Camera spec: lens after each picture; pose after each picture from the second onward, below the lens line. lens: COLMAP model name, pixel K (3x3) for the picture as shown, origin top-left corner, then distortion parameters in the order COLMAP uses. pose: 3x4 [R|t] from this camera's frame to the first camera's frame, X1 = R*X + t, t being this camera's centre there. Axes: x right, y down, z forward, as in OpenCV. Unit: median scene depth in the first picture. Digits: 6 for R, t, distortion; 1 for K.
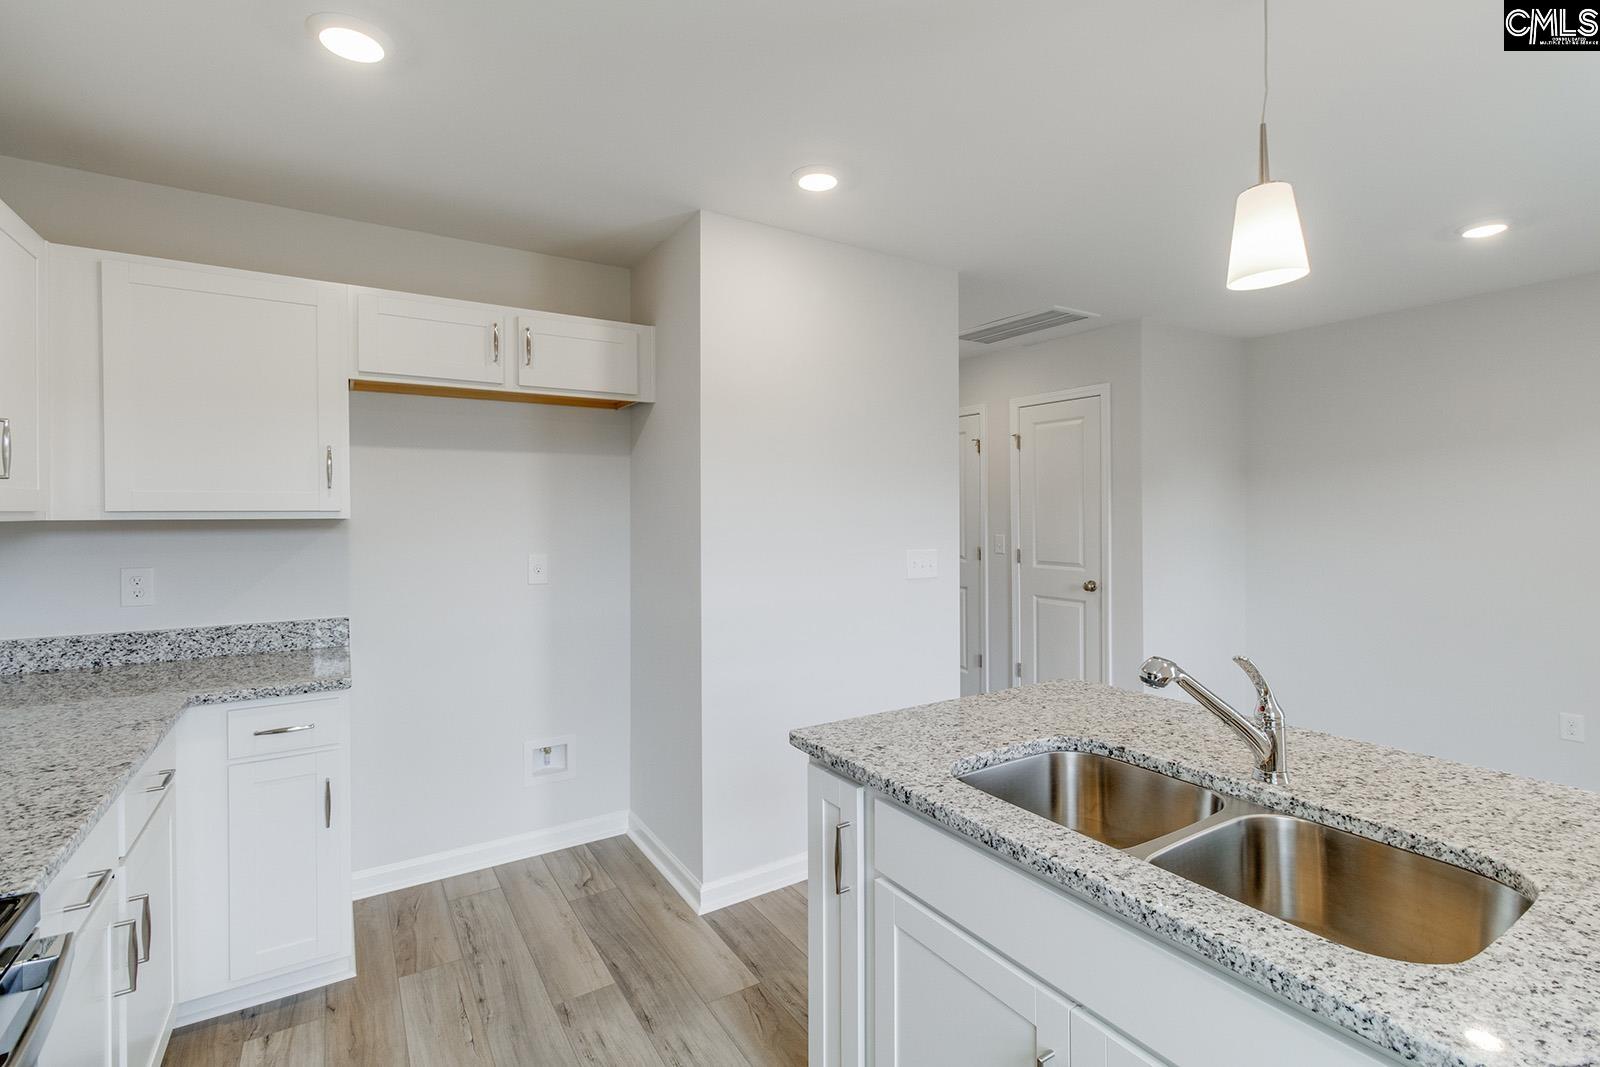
lens RADIAL K [[736.3, 0, 815.4], [0, 736.3, 513.7], [0, 0, 1]] dist [0.002205, 0.000403]
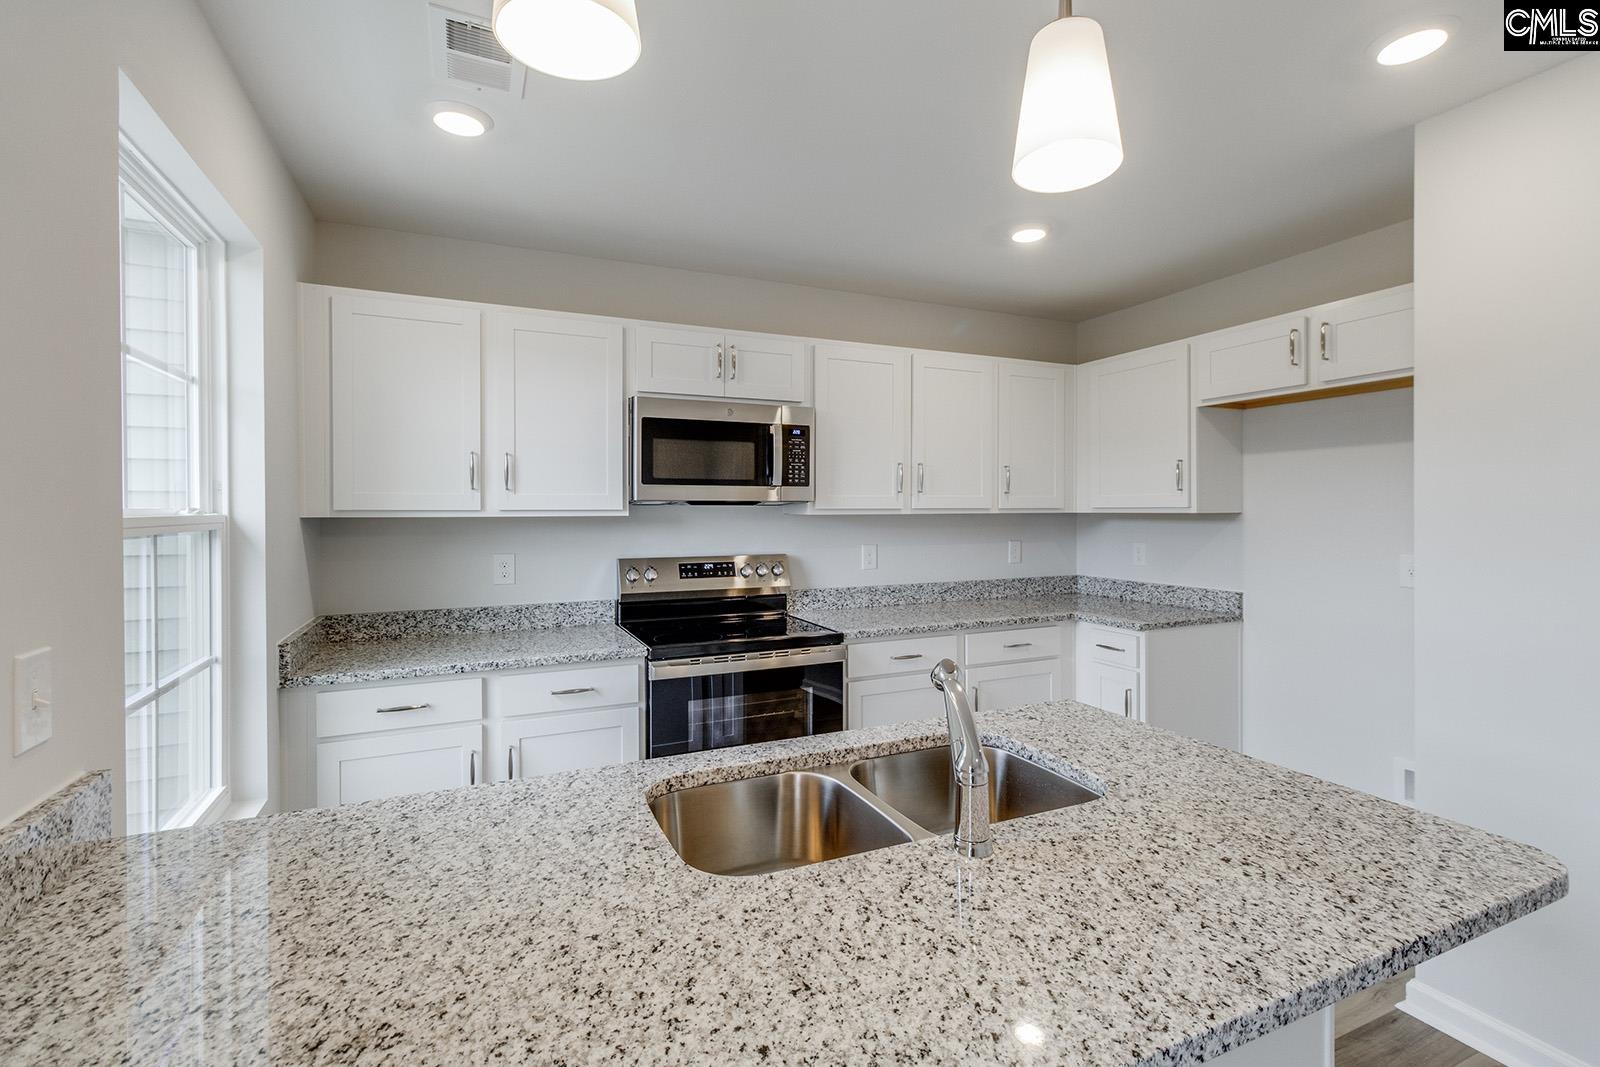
lens RADIAL K [[736.3, 0, 815.4], [0, 736.3, 513.7], [0, 0, 1]] dist [0.002205, 0.000403]
pose [[-0.140074, 0.008864, -0.990101, 1.371677], [0.001181, 0.999961, 0.008786, -0.008039], [0.990140, 0.000062, -0.140079, 0.908580]]
